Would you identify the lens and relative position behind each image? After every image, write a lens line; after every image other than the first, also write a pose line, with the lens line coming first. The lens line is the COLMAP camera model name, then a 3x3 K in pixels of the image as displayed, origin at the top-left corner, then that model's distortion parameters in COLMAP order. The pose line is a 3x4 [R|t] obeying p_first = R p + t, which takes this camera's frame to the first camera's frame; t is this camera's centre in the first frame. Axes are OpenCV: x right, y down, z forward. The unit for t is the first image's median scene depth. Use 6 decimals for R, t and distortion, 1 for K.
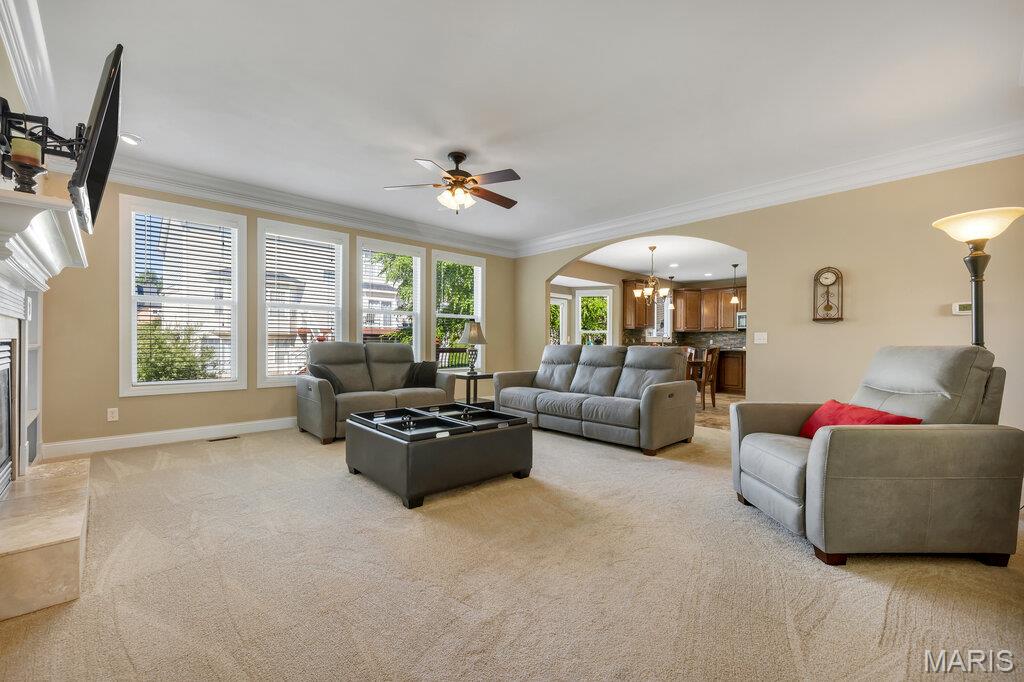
lens RADIAL K [[430.2, 0, 513.4], [0, 430.2, 337.9], [0, 0, 1]] dist [0.006675, -0.000095]
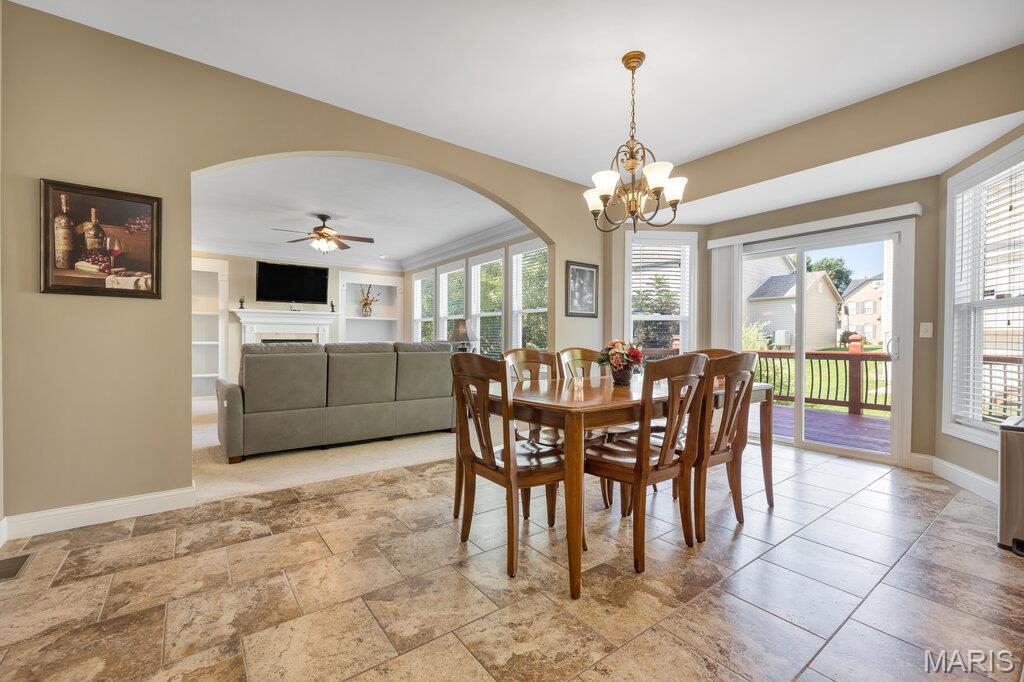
lens RADIAL K [[430.2, 0, 517.8], [0, 430.2, 343.4], [0, 0, 1]] dist [0.006675, -0.000095]
pose [[-0.096729, -0.004079, -0.995302, 0.496176], [0.001539, 0.999990, -0.004248, 0.013424], [0.995310, -0.001942, -0.096722, 0.706927]]
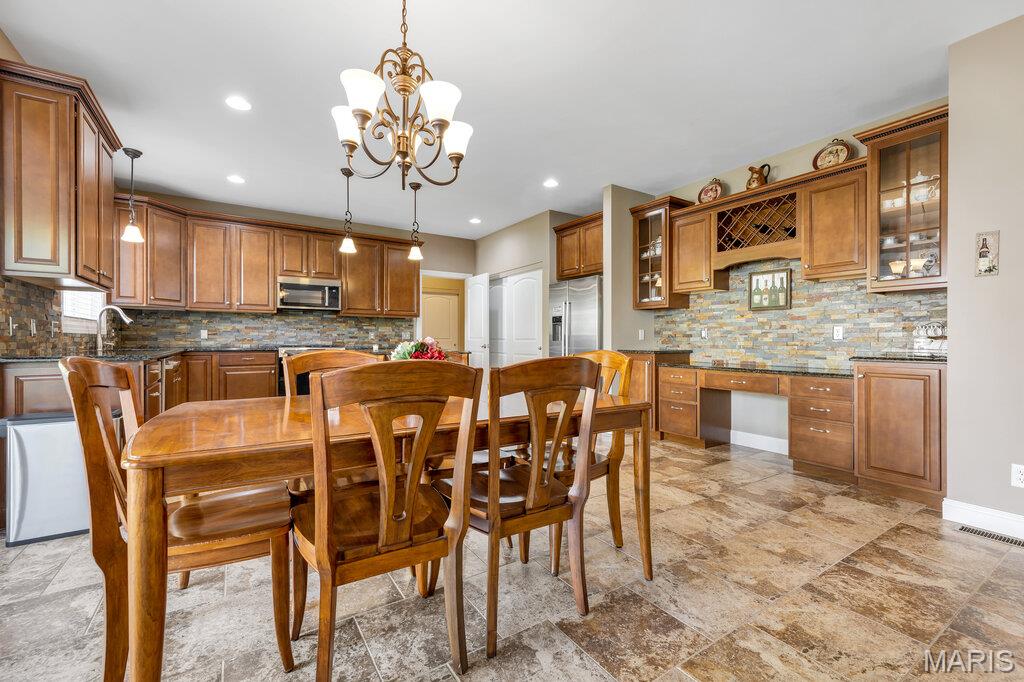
lens RADIAL K [[430.2, 0, 514.6], [0, 430.2, 338.8], [0, 0, 1]] dist [0.006675, -0.000095]
pose [[0.178601, -0.004600, 0.983911, 0.073744], [-0.010316, 0.999925, 0.006548, 0.008845], [-0.983867, -0.011320, 0.178541, 0.673362]]
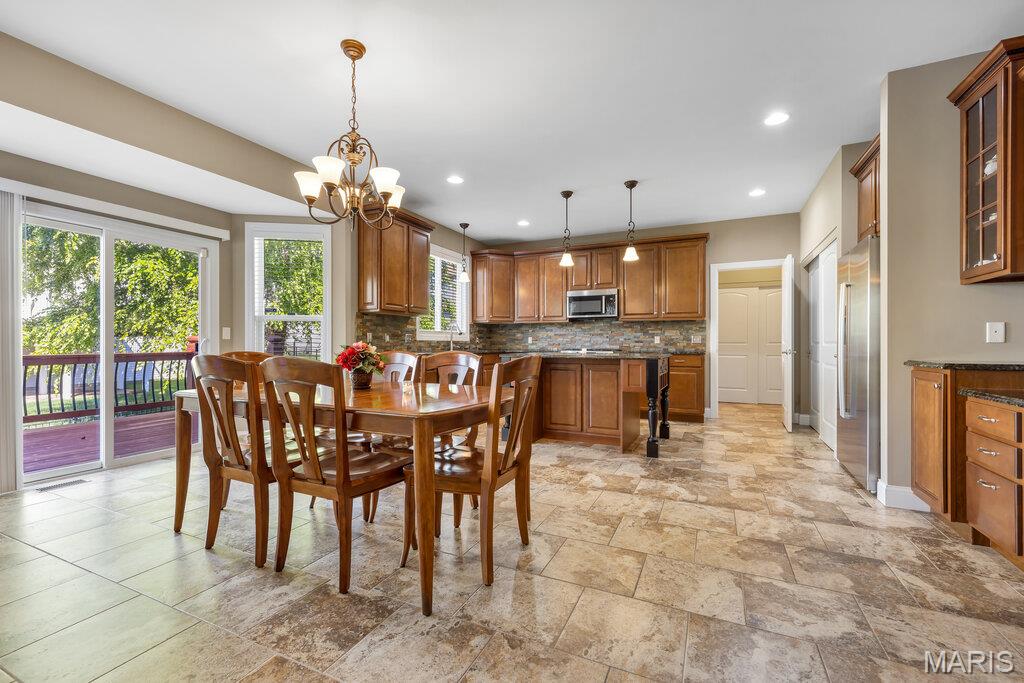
lens RADIAL K [[430.2, 0, 510.7], [0, 430.2, 343.1], [0, 0, 1]] dist [0.006675, -0.000095]
pose [[0.928328, -0.006293, 0.371710, 0.230055], [0.003597, 0.999962, 0.007946, 0.009419], [-0.371746, -0.006039, 0.928315, 0.492515]]
